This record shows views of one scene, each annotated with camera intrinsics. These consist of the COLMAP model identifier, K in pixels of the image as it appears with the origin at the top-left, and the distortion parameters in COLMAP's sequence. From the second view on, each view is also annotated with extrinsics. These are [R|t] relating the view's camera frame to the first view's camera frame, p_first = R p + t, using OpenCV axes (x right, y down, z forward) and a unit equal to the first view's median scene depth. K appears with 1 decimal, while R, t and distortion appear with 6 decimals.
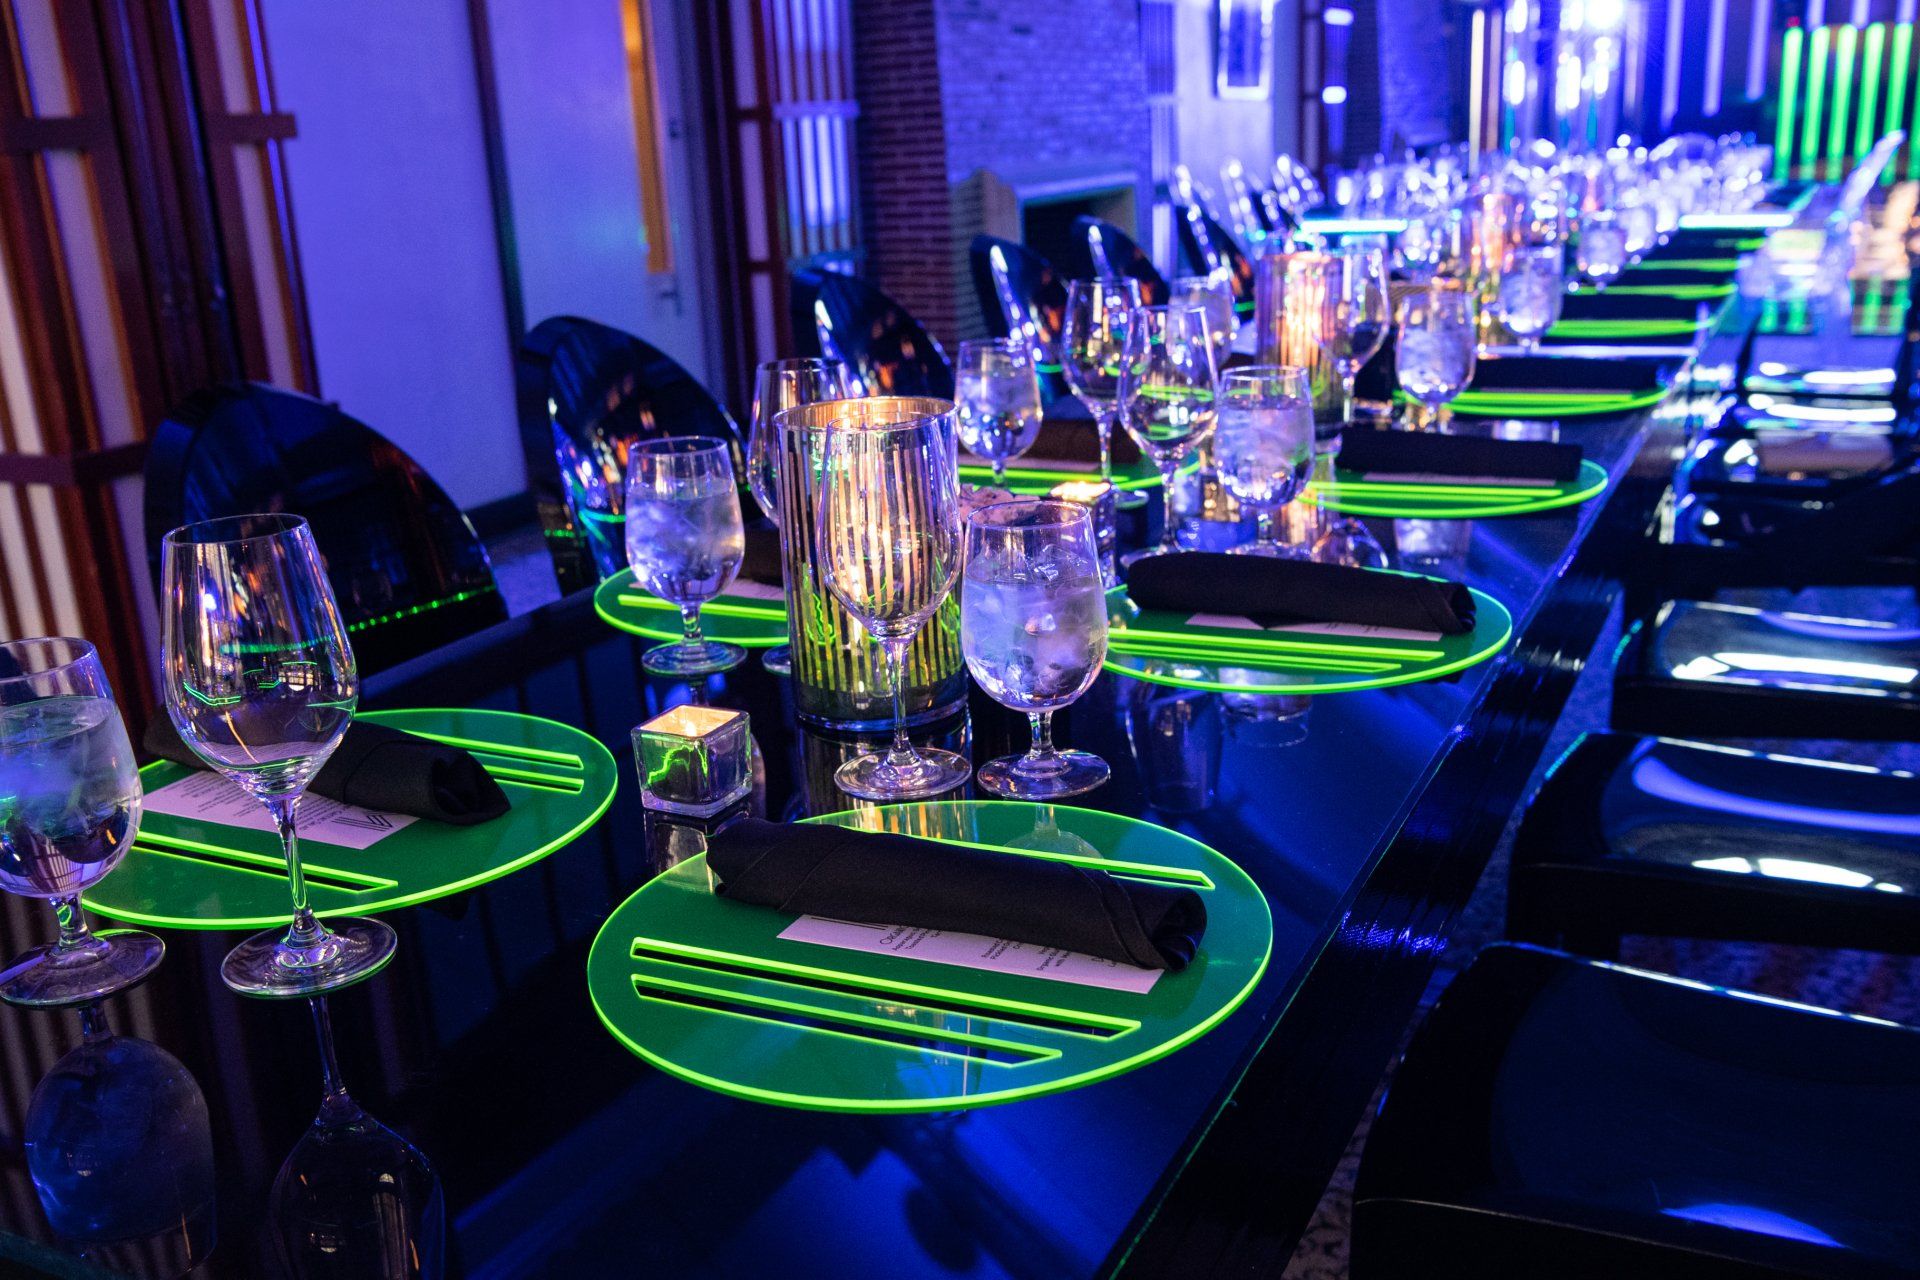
lens RADIAL K [[1775.6, 0, 953.3], [0, 1775.6, 746.7], [0, 0, 1]] dist [-0.027781, 0.014834]
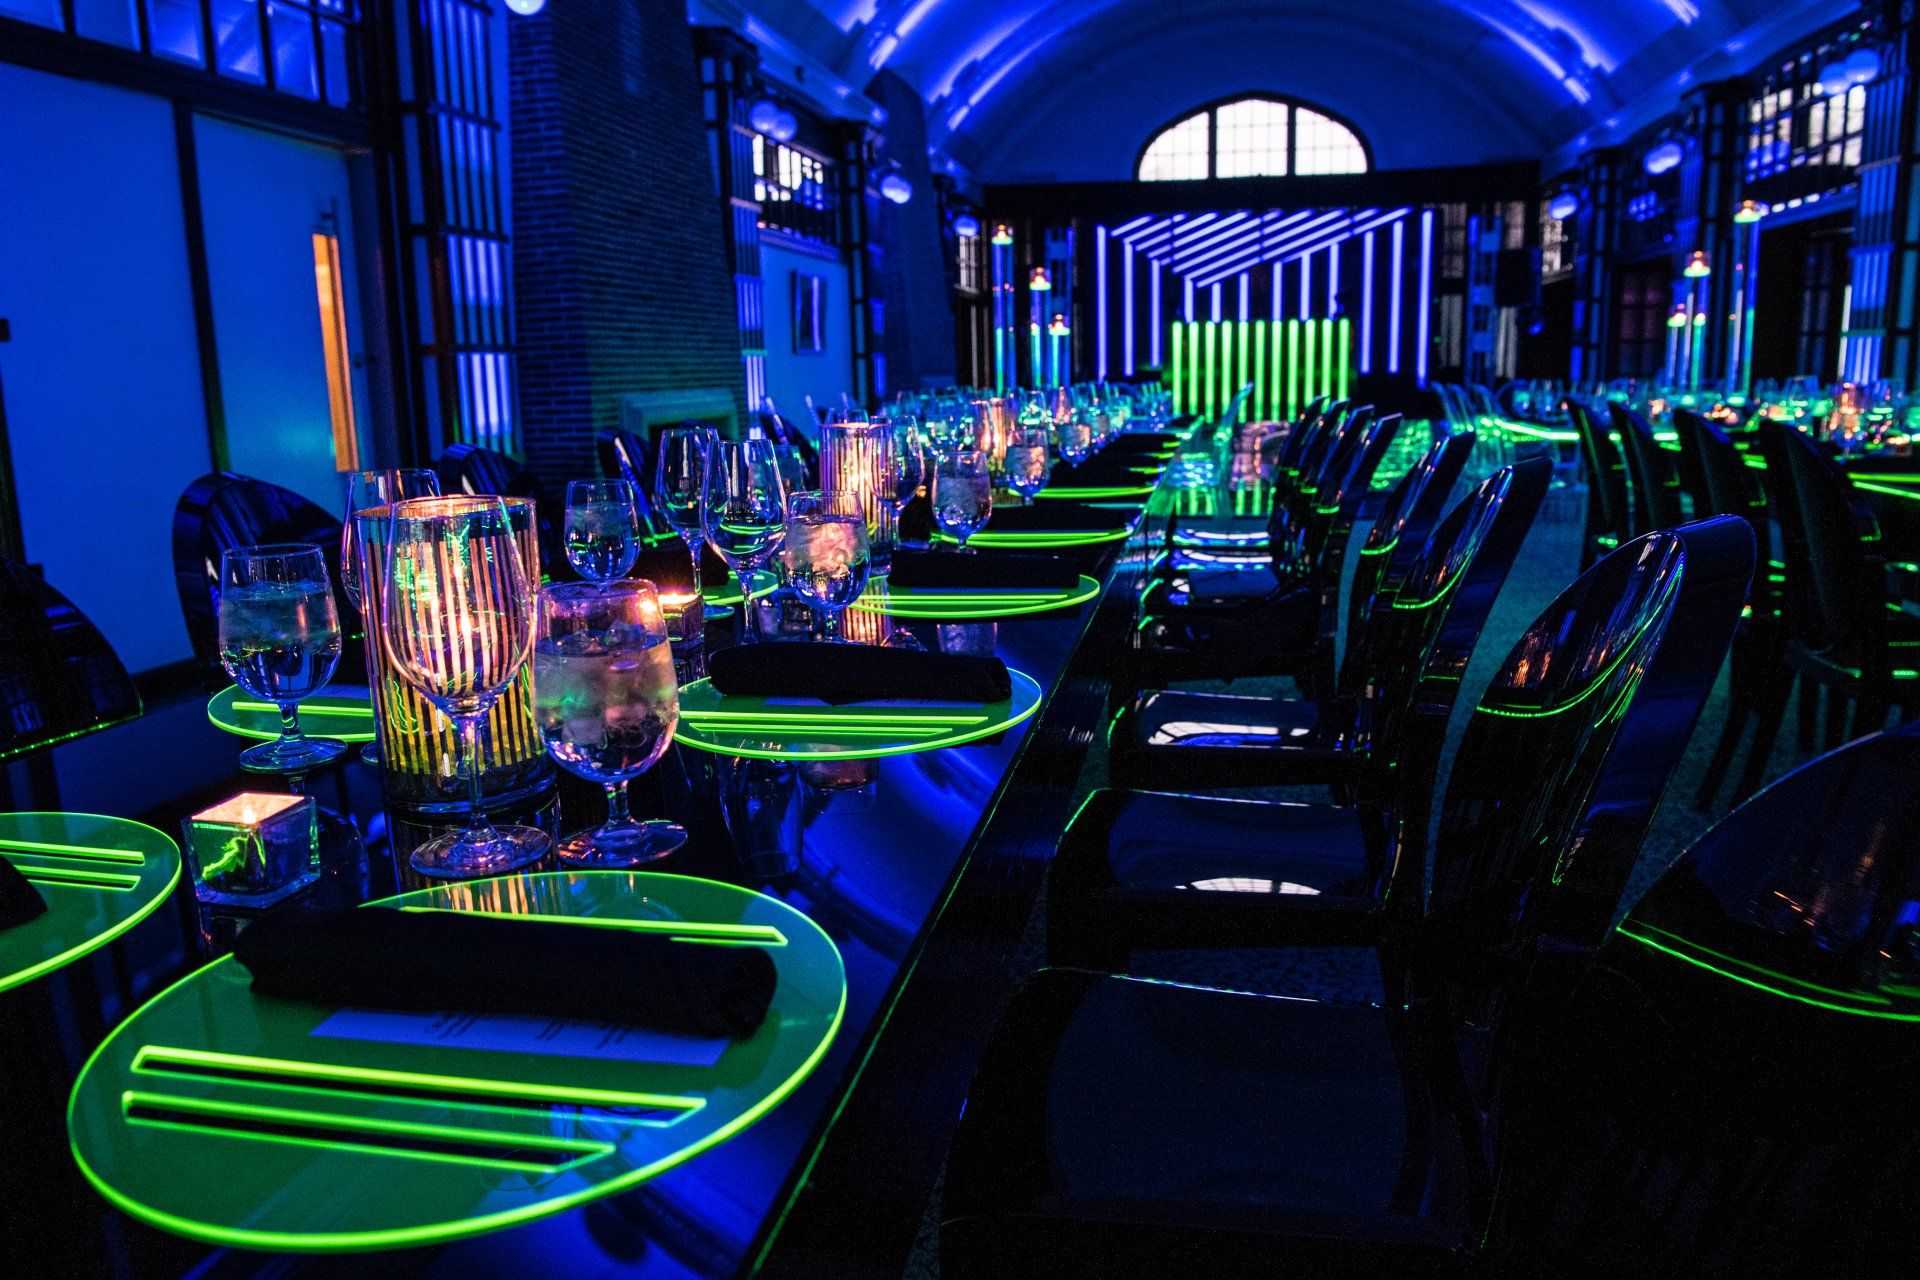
lens RADIAL K [[1311.2, 0, 960.0], [0, 1311.2, 640.0], [0, 0, 1]] dist [-0.067091, -0.001897]
pose [[0.965872, -0.025939, 0.257718, 0.040555], [0.063297, 0.988444, -0.137739, 0.012990], [-0.251167, 0.149351, 0.956352, 0.178258]]
